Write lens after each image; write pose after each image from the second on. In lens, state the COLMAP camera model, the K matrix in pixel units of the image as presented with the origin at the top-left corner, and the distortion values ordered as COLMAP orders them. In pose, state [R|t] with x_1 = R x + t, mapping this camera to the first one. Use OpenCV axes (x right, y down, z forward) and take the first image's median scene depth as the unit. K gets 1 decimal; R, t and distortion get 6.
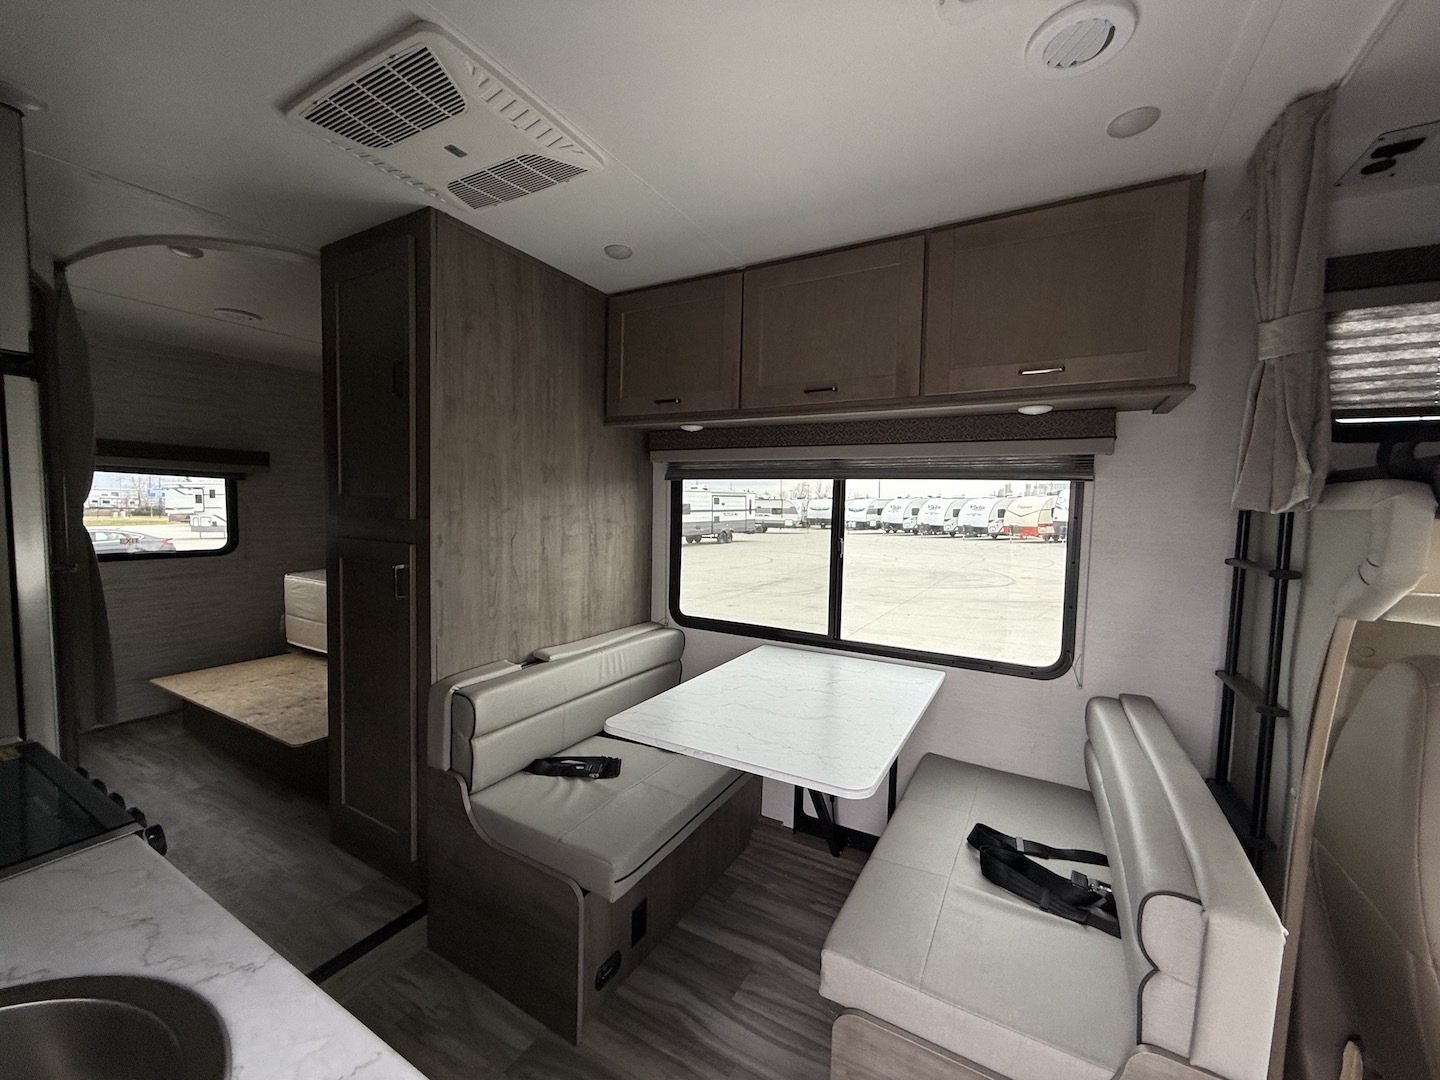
lens RADIAL K [[570.4, 0, 719.9], [0, 570.4, 534.8], [0, 0, 1]] dist [-0.001268, 0.000330]
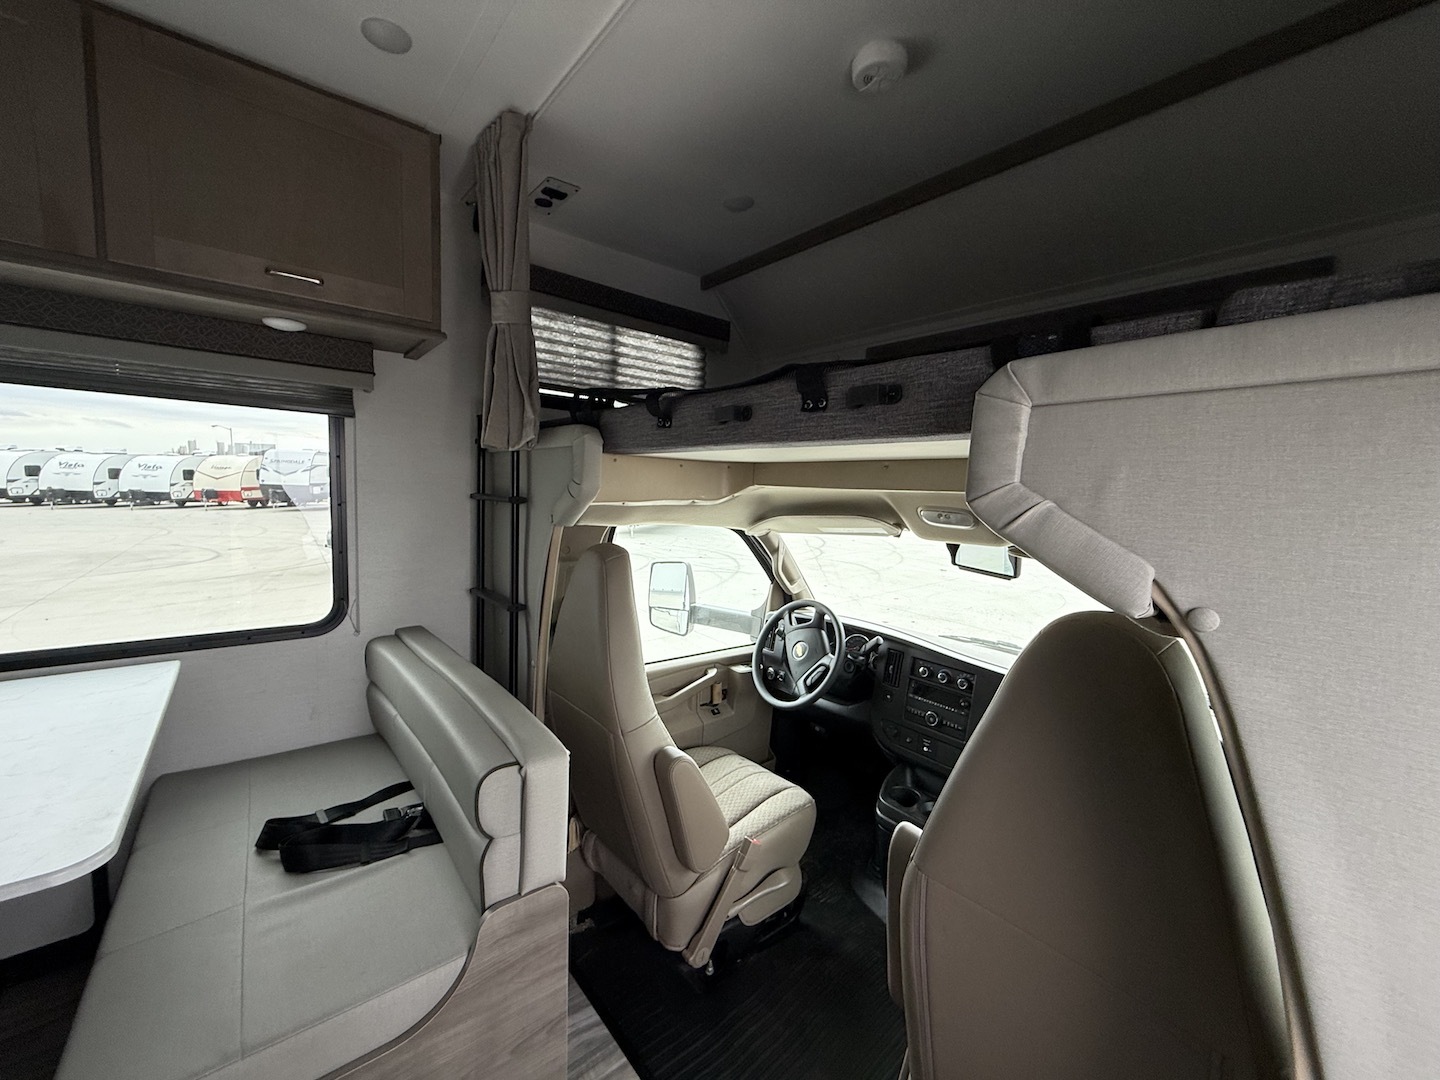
lens RADIAL K [[570.4, 0, 719.9], [0, 570.4, 534.8], [0, 0, 1]] dist [-0.001268, 0.000330]
pose [[0.356470, -0.087564, 0.930194, -0.041046], [0.026968, 0.996148, 0.083438, 0.047316], [-0.933917, -0.004657, 0.357458, 0.104176]]
